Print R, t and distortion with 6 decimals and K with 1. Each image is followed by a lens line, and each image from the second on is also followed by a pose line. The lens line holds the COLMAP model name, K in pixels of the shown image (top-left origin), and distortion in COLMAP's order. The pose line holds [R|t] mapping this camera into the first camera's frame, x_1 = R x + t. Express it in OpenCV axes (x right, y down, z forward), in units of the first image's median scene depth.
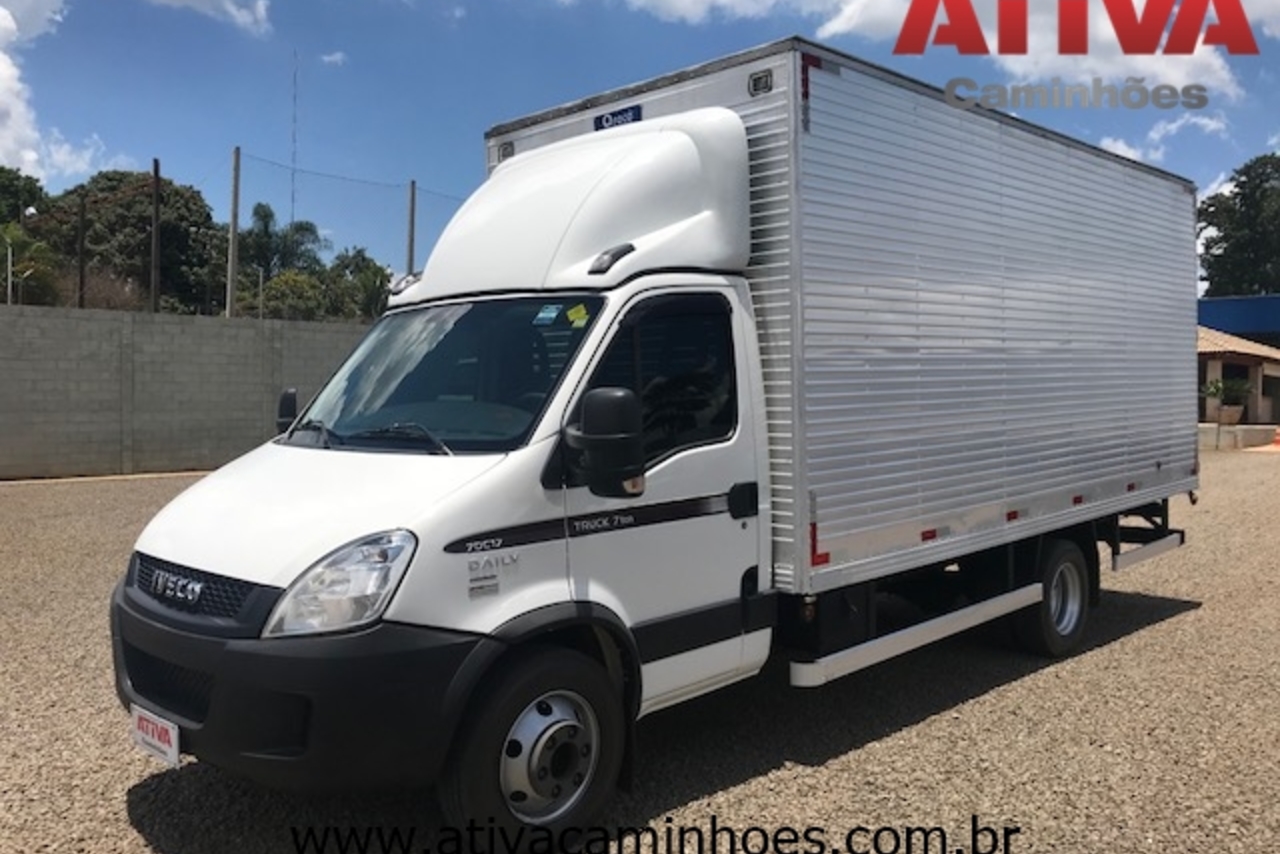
lens RADIAL K [[1058.4, 0, 651.1], [0, 1058.4, 429.9], [0, 0, 1]] dist [0.002187, -0.014038]
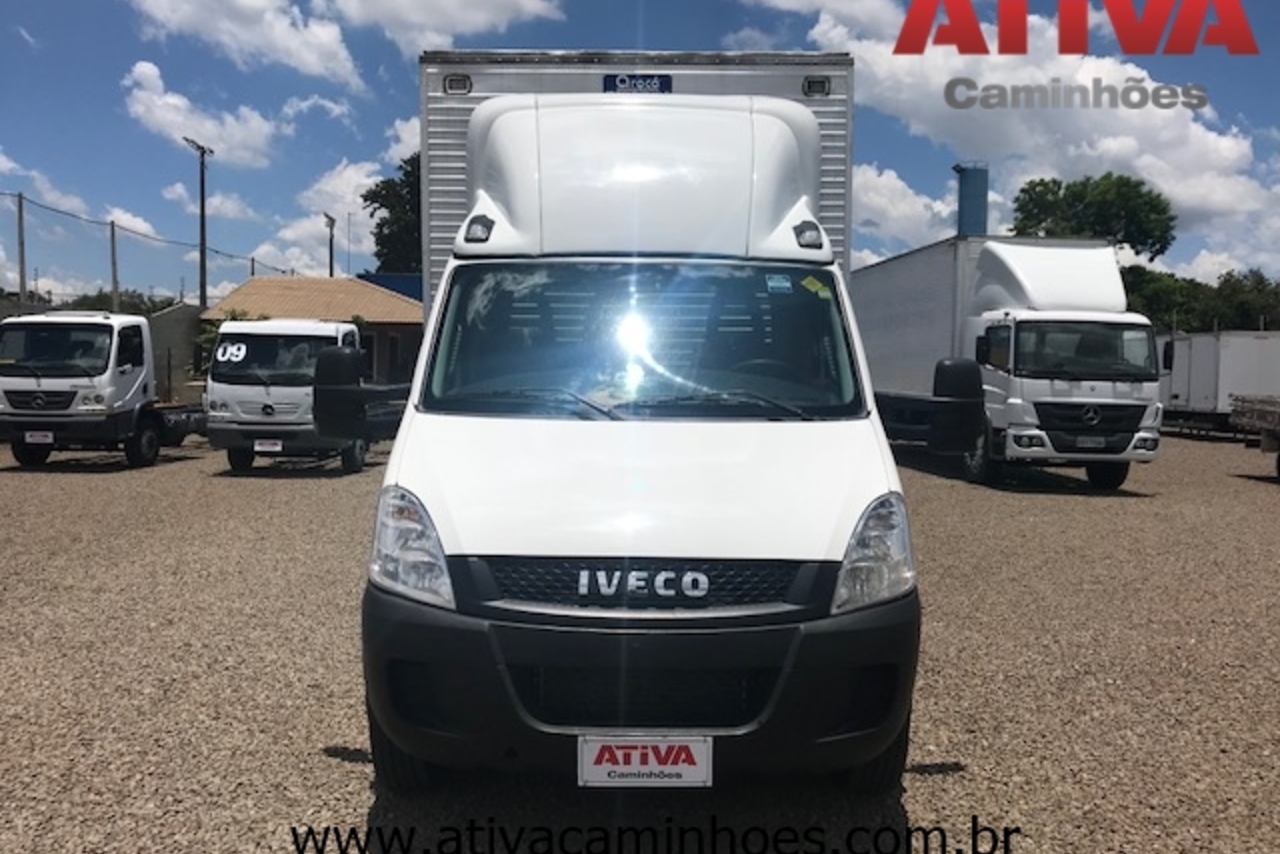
lens RADIAL K [[1058.4, 0, 652.3], [0, 1058.4, 424.3], [0, 0, 1]] dist [0.002187, -0.014038]
pose [[0.721591, -0.028713, 0.691724, -0.726230], [0.009596, 0.999458, 0.031477, -0.004437], [-0.692253, -0.016076, 0.721476, 0.270775]]
